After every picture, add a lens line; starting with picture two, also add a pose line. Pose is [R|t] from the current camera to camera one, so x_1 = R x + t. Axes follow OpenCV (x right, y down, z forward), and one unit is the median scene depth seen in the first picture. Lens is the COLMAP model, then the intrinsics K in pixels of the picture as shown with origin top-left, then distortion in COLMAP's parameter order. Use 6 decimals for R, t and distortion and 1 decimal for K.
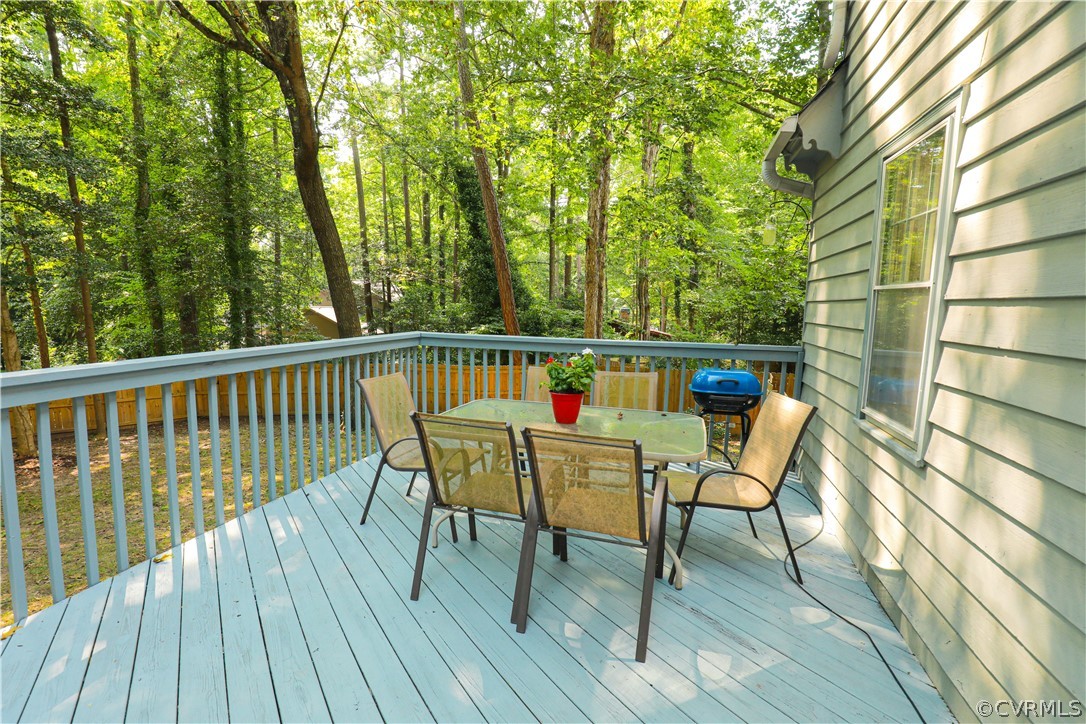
lens RADIAL K [[519.2, 0, 543.0], [0, 519.2, 362.0], [0, 0, 1]] dist [-0.002560, -0.000165]
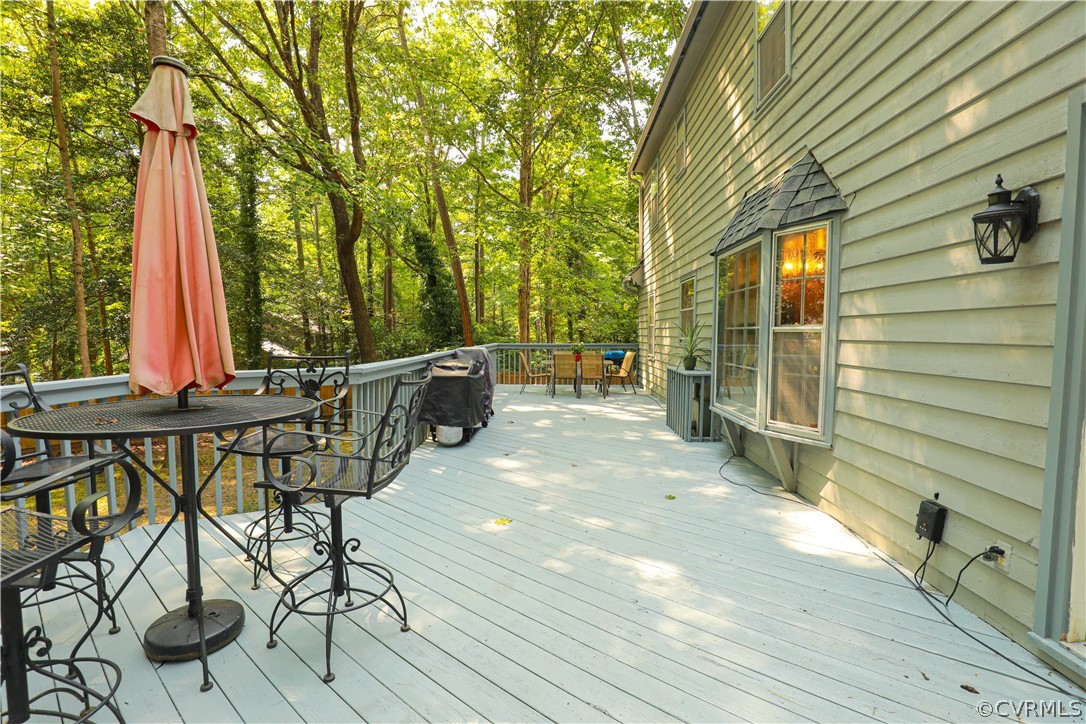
lens RADIAL K [[519.2, 0, 543.0], [0, 519.2, 362.0], [0, 0, 1]] dist [-0.002560, -0.000165]
pose [[0.974105, -0.034625, 0.223430, -0.153887], [0.046740, 0.997697, -0.049163, 0.043530], [-0.221213, 0.058333, 0.973479, -0.388628]]
